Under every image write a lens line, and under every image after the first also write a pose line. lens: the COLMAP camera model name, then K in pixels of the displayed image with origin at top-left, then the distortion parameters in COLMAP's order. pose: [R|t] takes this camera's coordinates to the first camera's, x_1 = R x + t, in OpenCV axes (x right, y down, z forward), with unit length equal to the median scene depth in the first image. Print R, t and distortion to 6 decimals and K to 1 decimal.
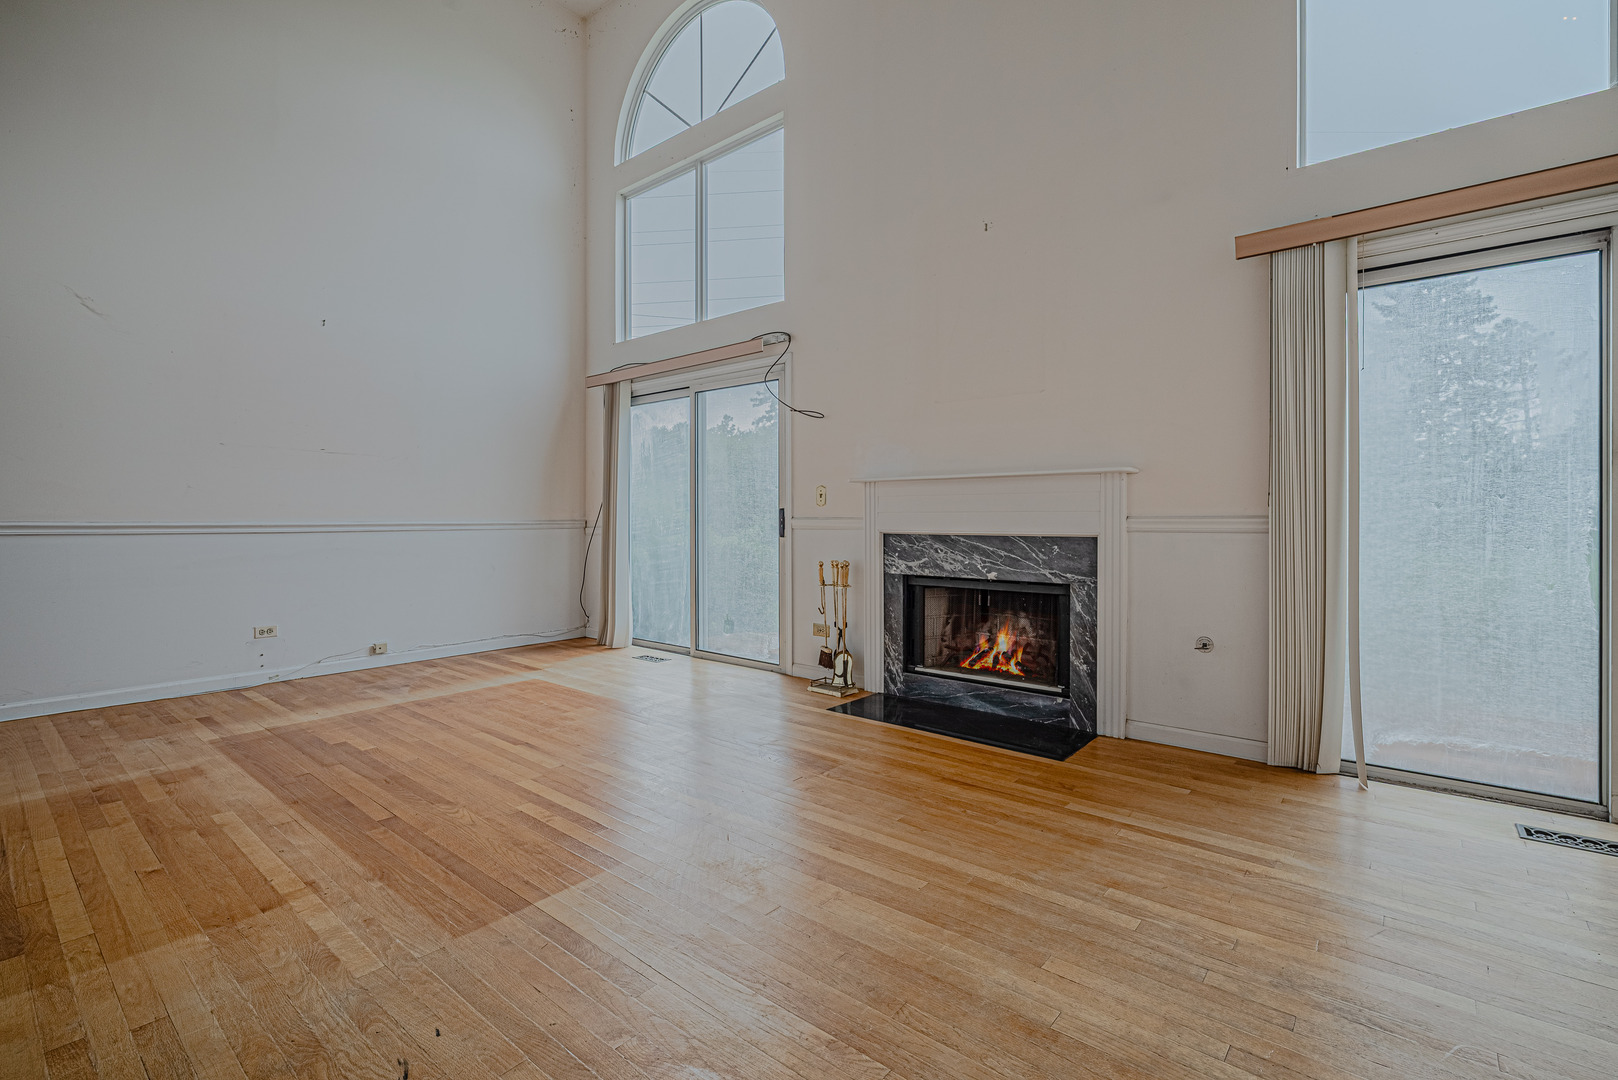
lens RADIAL K [[730.6, 0, 806.7], [0, 730.6, 520.4], [0, 0, 1]] dist [-0.001833, 0.000228]
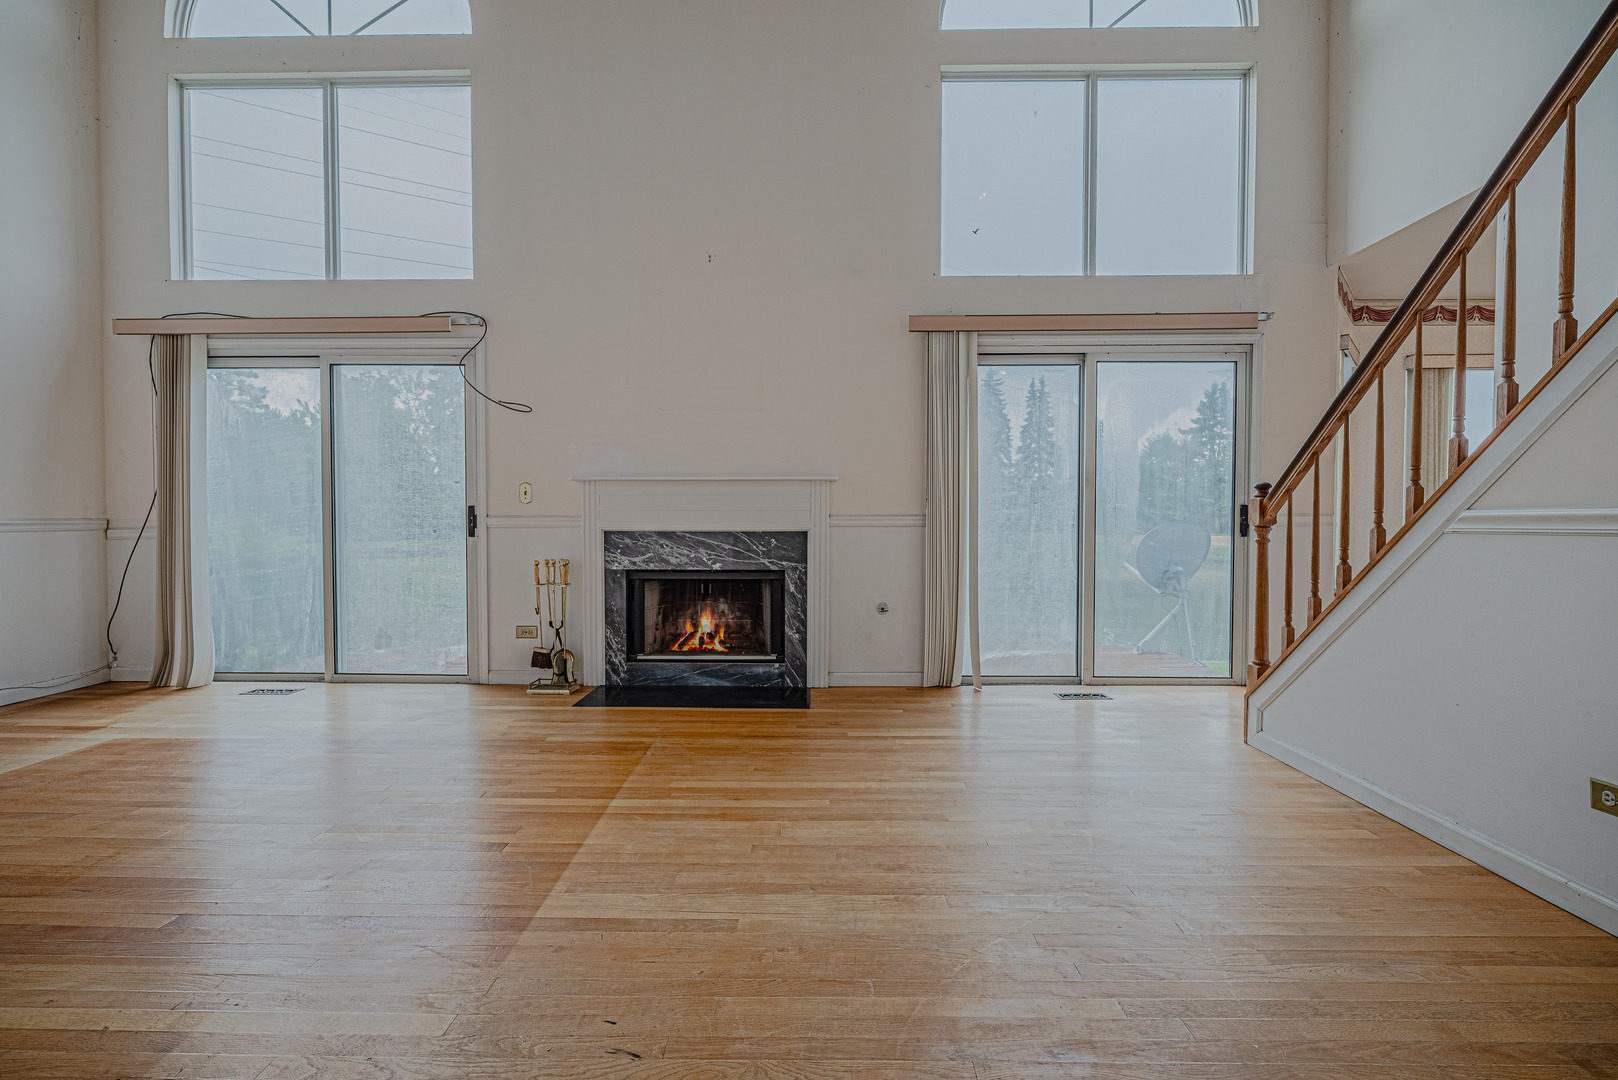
lens RADIAL K [[723.3, 0, 809.3], [0, 723.3, 537.3], [0, 0, 1]] dist [0.000580, -0.001172]
pose [[0.776832, -0.013763, 0.629558, -0.333371], [0.001257, 0.999793, 0.020305, 0.006745], [-0.629707, -0.014983, 0.776688, 0.025905]]
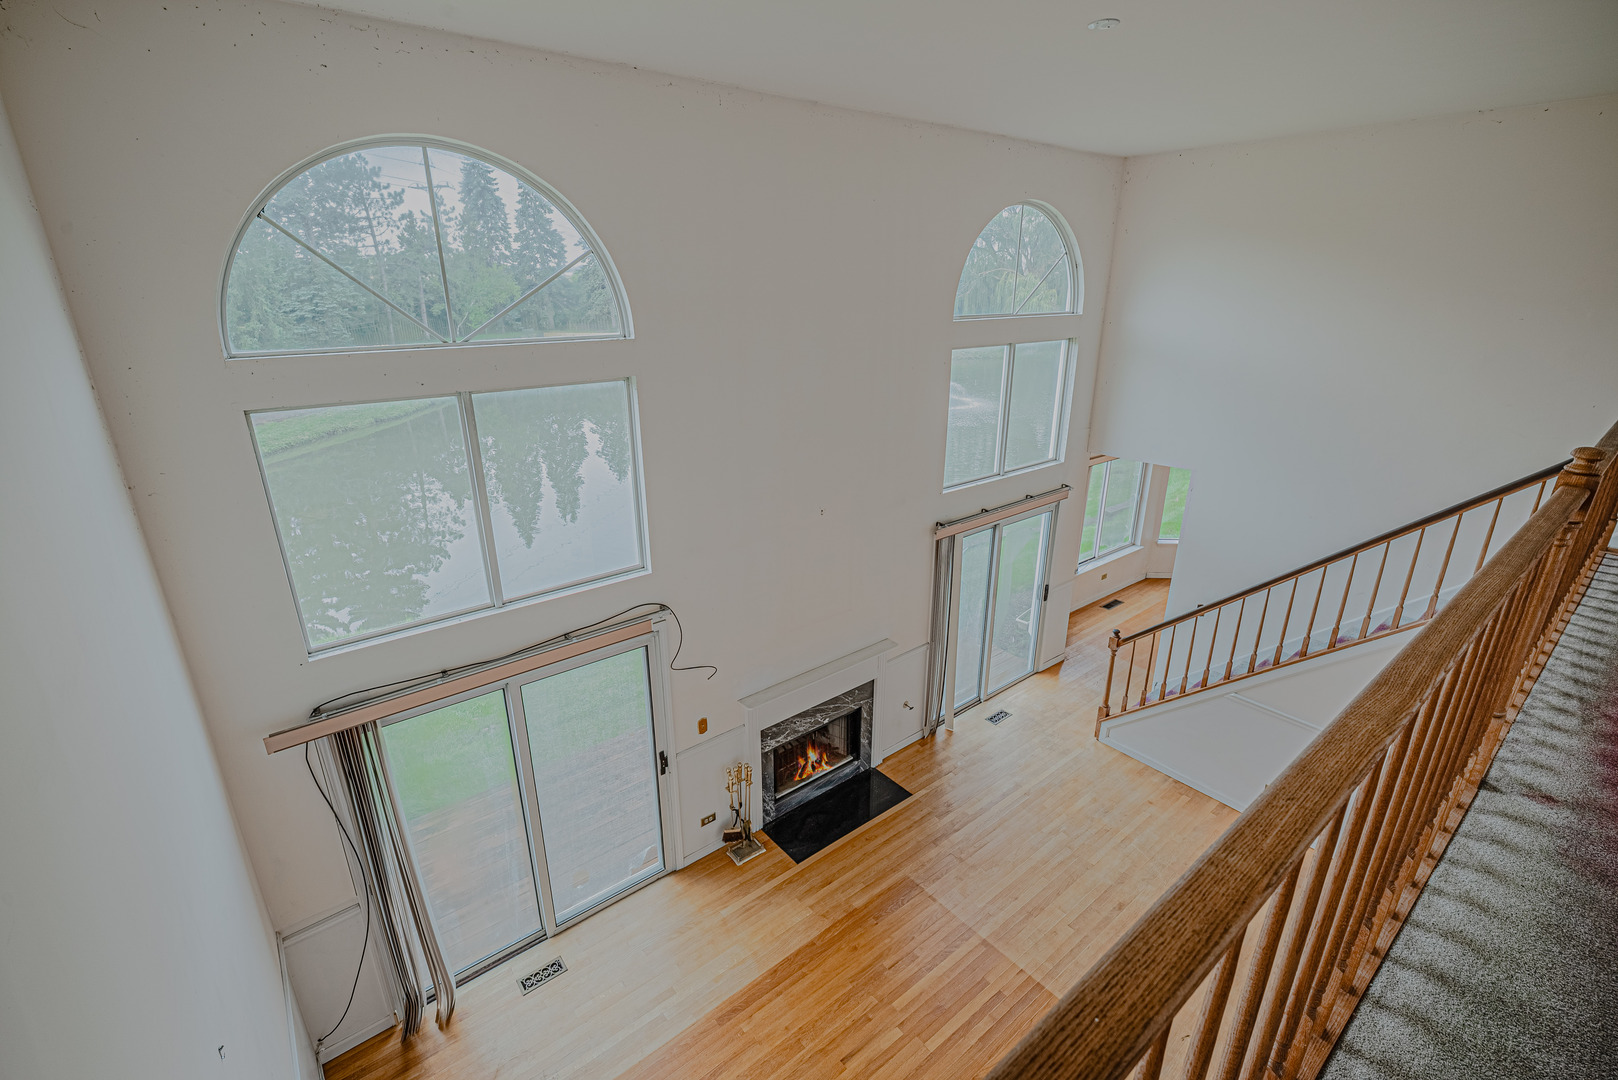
lens RADIAL K [[723.3, 0, 809.3], [0, 723.3, 537.3], [0, 0, 1]] dist [0.000580, -0.001172]
pose [[0.192346, -0.329960, 0.924191, -1.043138], [0.004880, 0.942087, 0.335334, -0.802011], [-0.981315, -0.059990, 0.182817, 0.737386]]
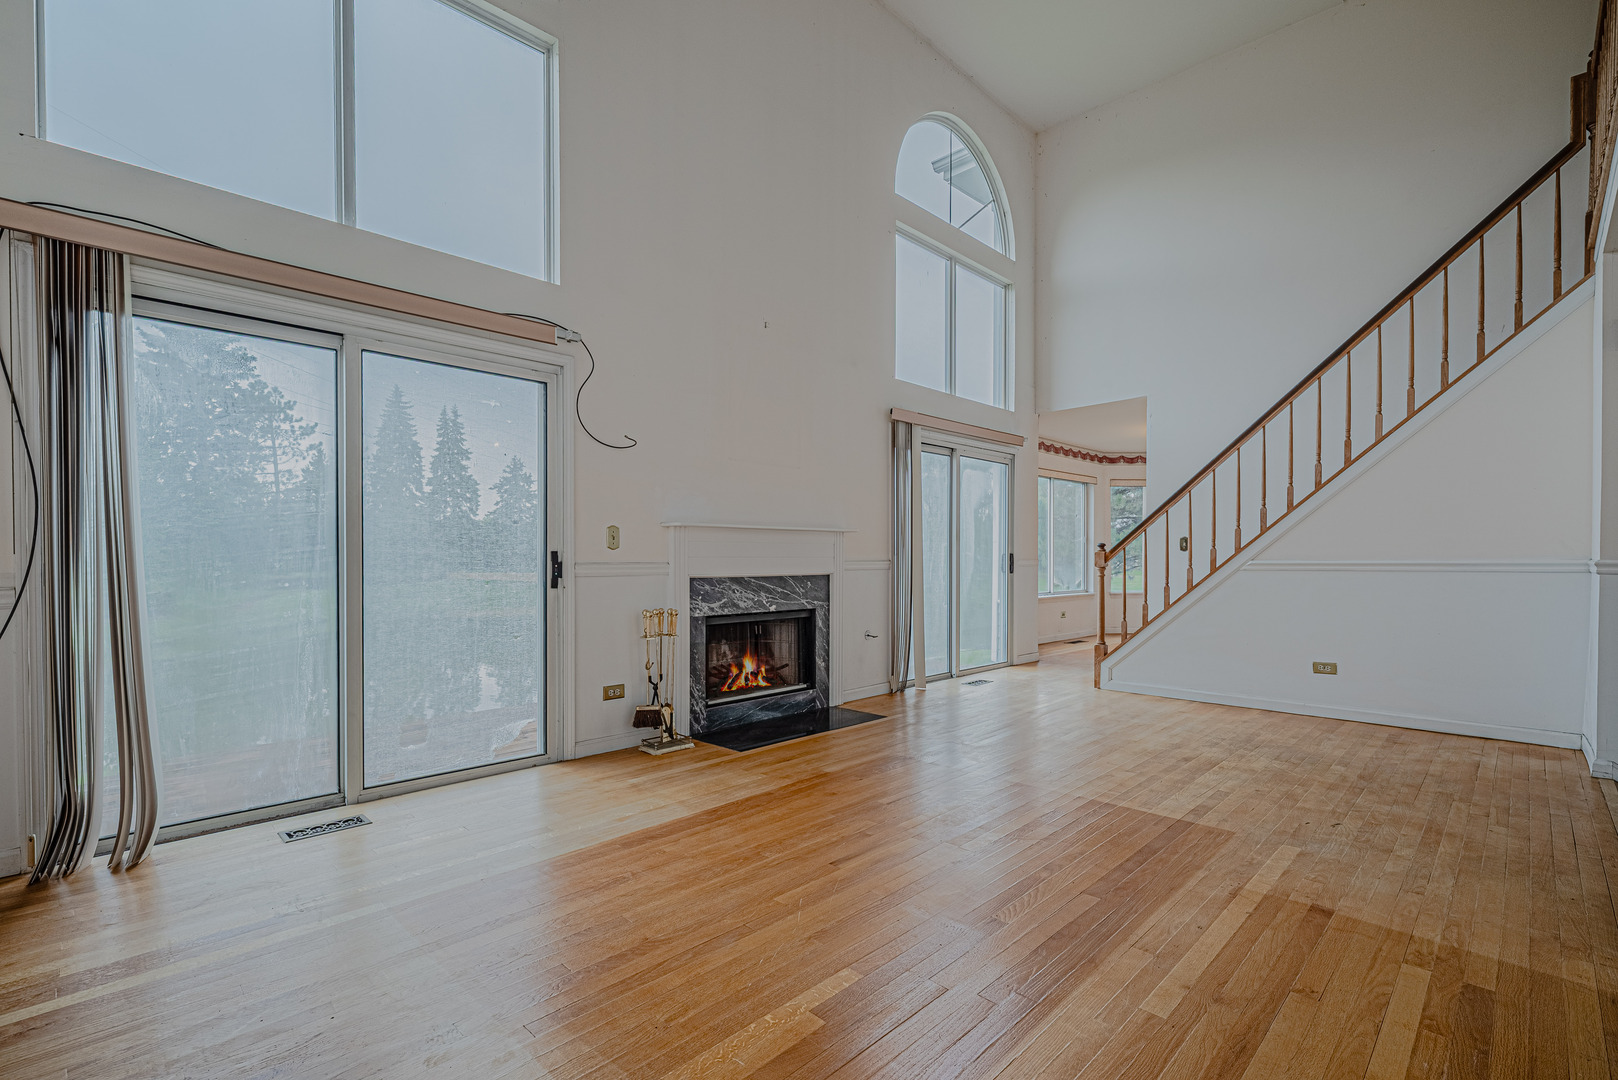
lens RADIAL K [[737.0, 0, 806.1], [0, 737.0, 567.3], [0, 0, 1]] dist [0.002464, -0.000290]
pose [[0.079372, -0.012187, 0.996771, -0.956721], [0.004454, 0.999920, 0.011871, -0.008785], [-0.996835, 0.003498, 0.079420, 0.806813]]
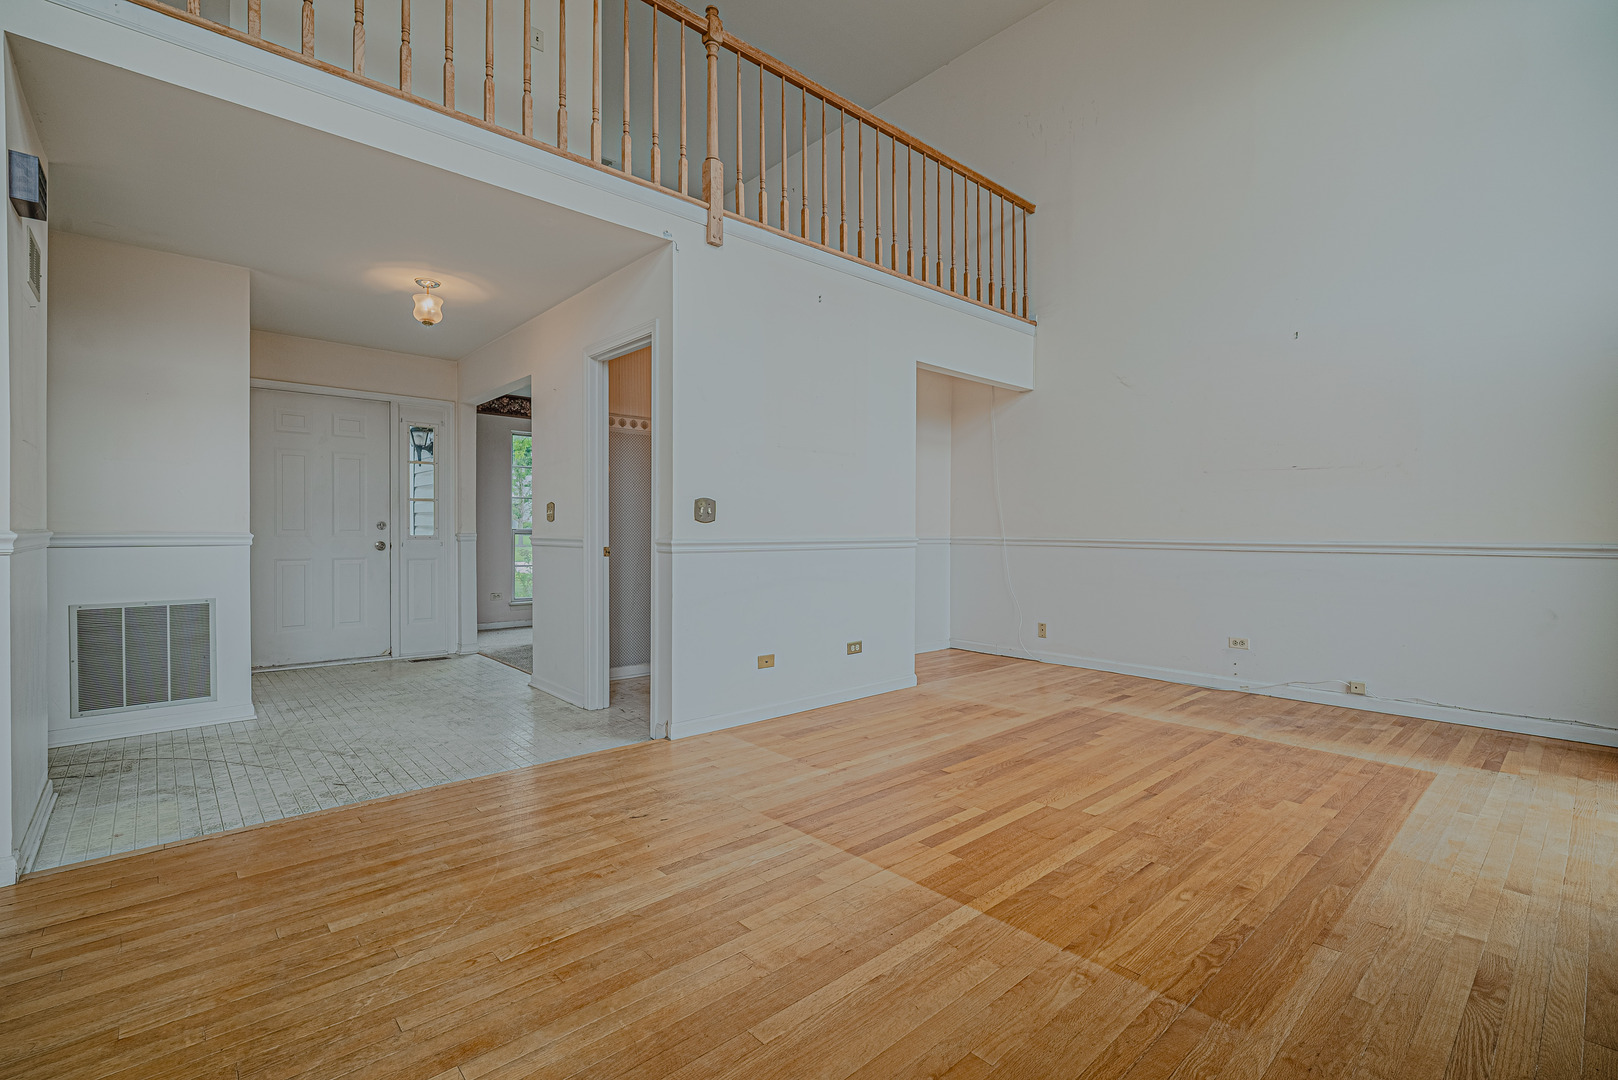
lens RADIAL K [[723.3, 0, 809.3], [0, 723.3, 537.3], [0, 0, 1]] dist [0.000580, -0.001172]
pose [[-0.139666, 0.009124, -0.990157, 0.450543], [-0.008755, 0.999907, 0.010449, -0.009577], [0.990160, 0.010128, -0.139573, 0.589257]]
